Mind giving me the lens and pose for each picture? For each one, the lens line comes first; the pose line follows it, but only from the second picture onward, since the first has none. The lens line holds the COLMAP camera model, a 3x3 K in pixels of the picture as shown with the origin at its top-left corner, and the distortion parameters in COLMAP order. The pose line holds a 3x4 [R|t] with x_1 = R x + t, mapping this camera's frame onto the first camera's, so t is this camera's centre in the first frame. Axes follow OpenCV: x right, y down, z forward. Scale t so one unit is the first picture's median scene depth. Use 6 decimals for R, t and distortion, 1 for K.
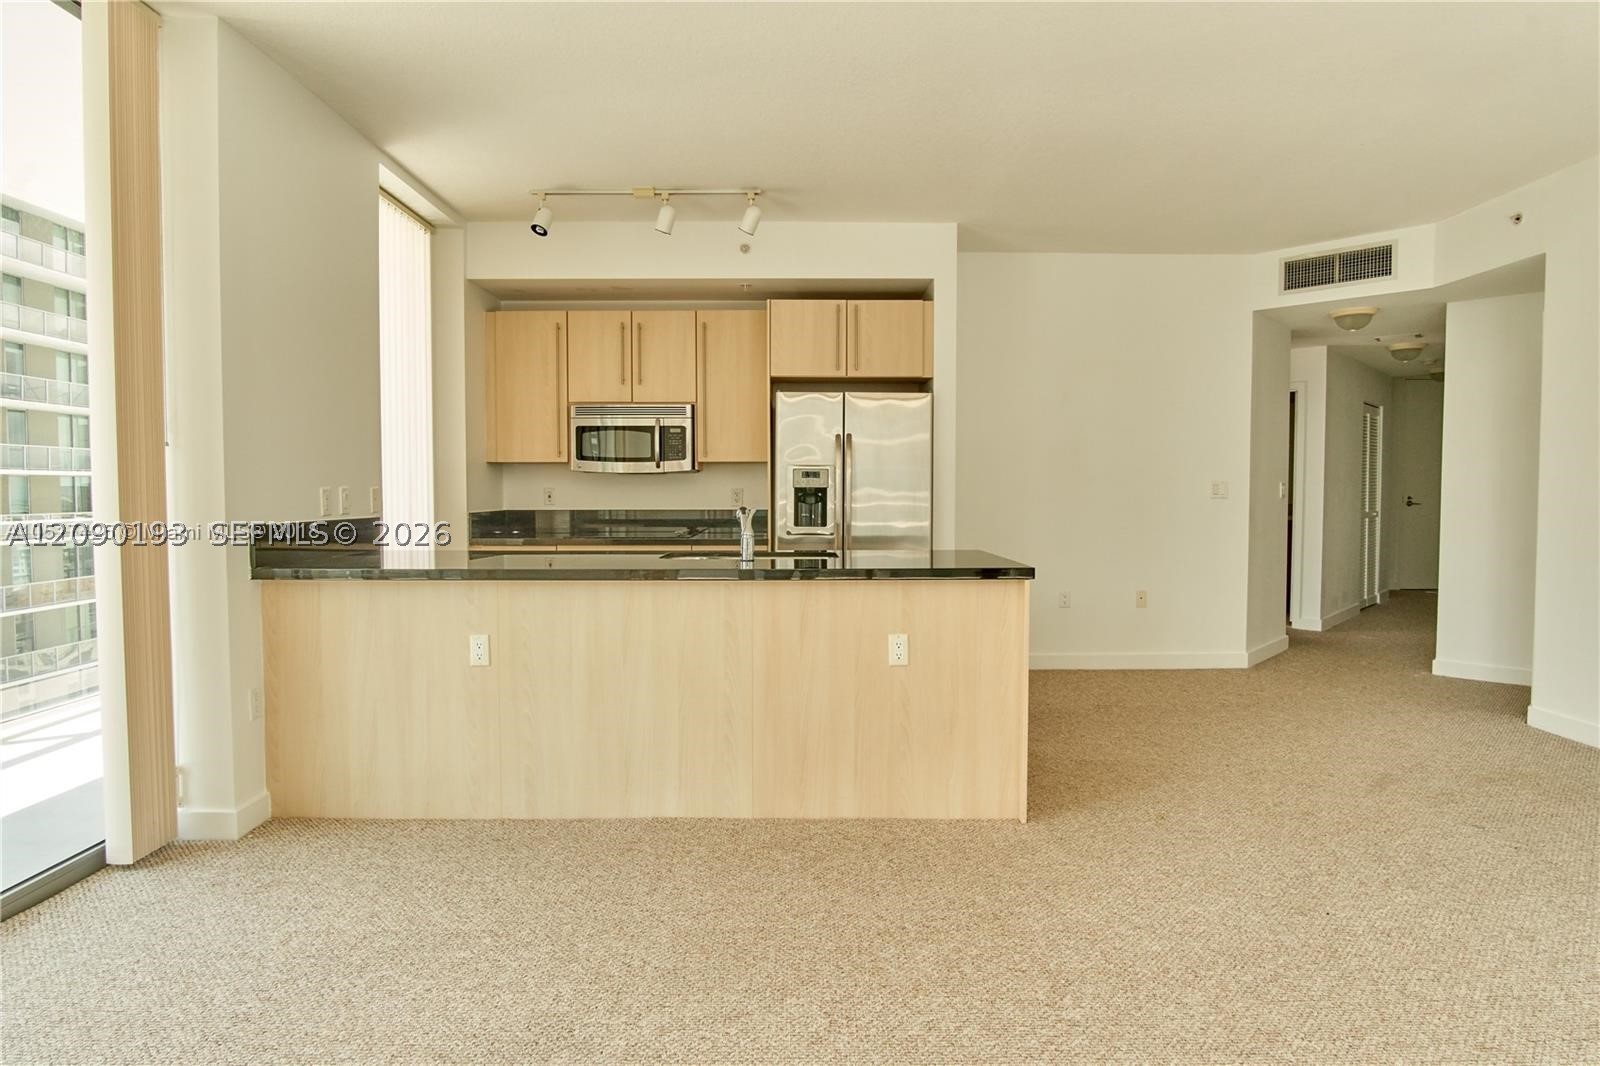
lens RADIAL K [[856.3, 0, 800.9], [0, 856.3, 521.4], [0, 0, 1]] dist [-0.035320, 0.009231]
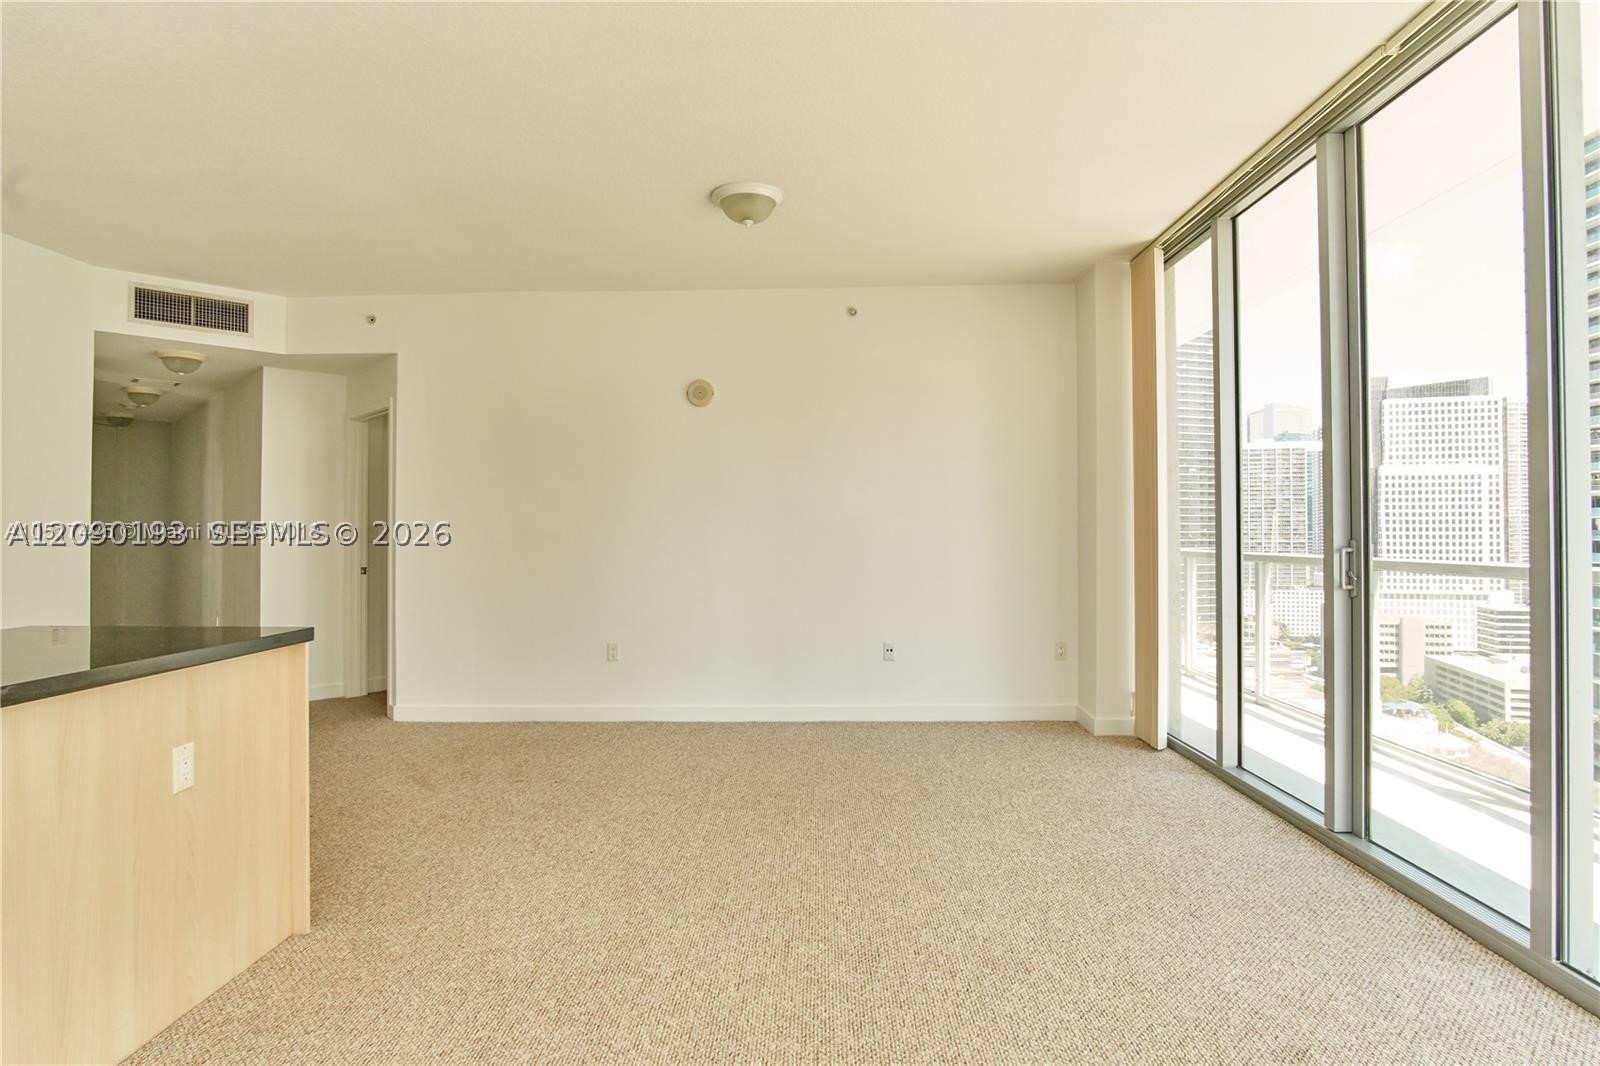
lens RADIAL K [[856.3, 0, 803.5], [0, 856.3, 519.3], [0, 0, 1]] dist [-0.035320, 0.009231]
pose [[0.020747, 0.016938, 0.999641, -0.345732], [0.039469, 0.999063, -0.017748, -0.011878], [-0.999005, 0.039823, 0.020059, 0.293013]]
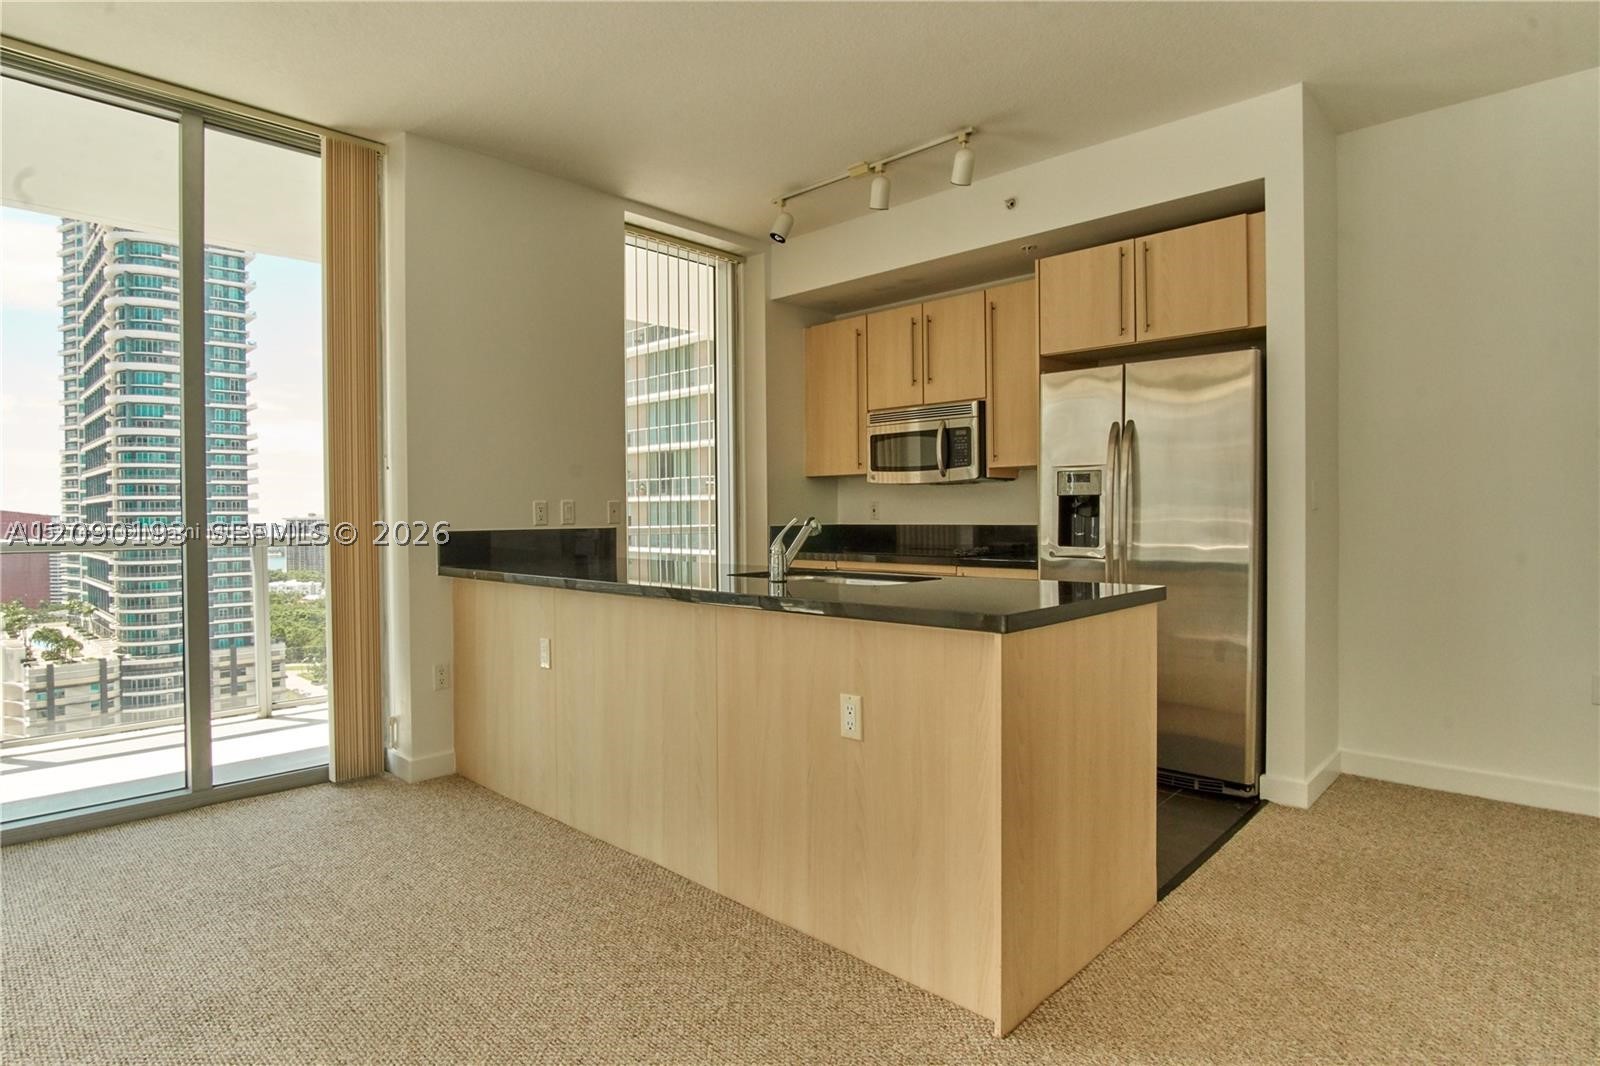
lens RADIAL K [[856.3, 0, 796.4], [0, 856.3, 523.4], [0, 0, 1]] dist [-0.035320, 0.009231]
pose [[0.718184, 0.002760, -0.695848, 0.353069], [-0.018349, 0.999720, -0.014973, 0.001197], [0.695611, 0.023521, 0.718033, 0.282117]]
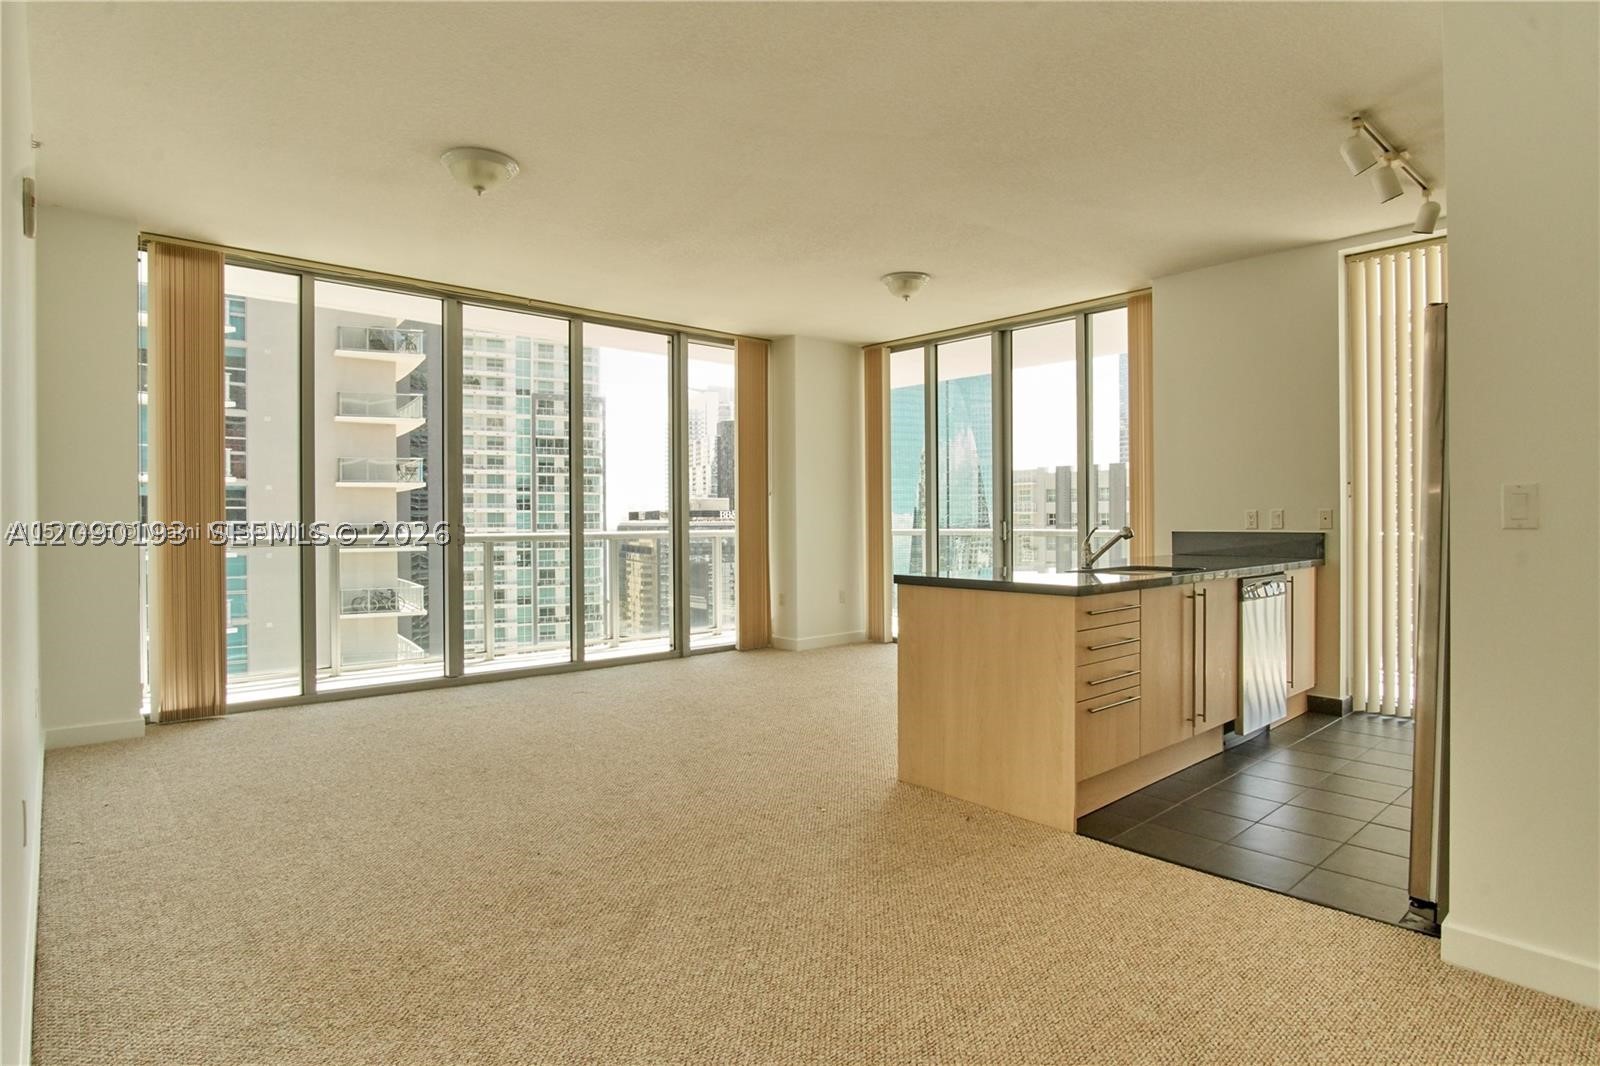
lens RADIAL K [[856.3, 0, 801.0], [0, 856.3, 523.7], [0, 0, 1]] dist [-0.035320, 0.009231]
pose [[-0.748132, 0.008790, -0.663492, 0.732938], [-0.018357, 0.999255, 0.033937, -0.036842], [0.663296, 0.037569, -0.747413, 1.118040]]
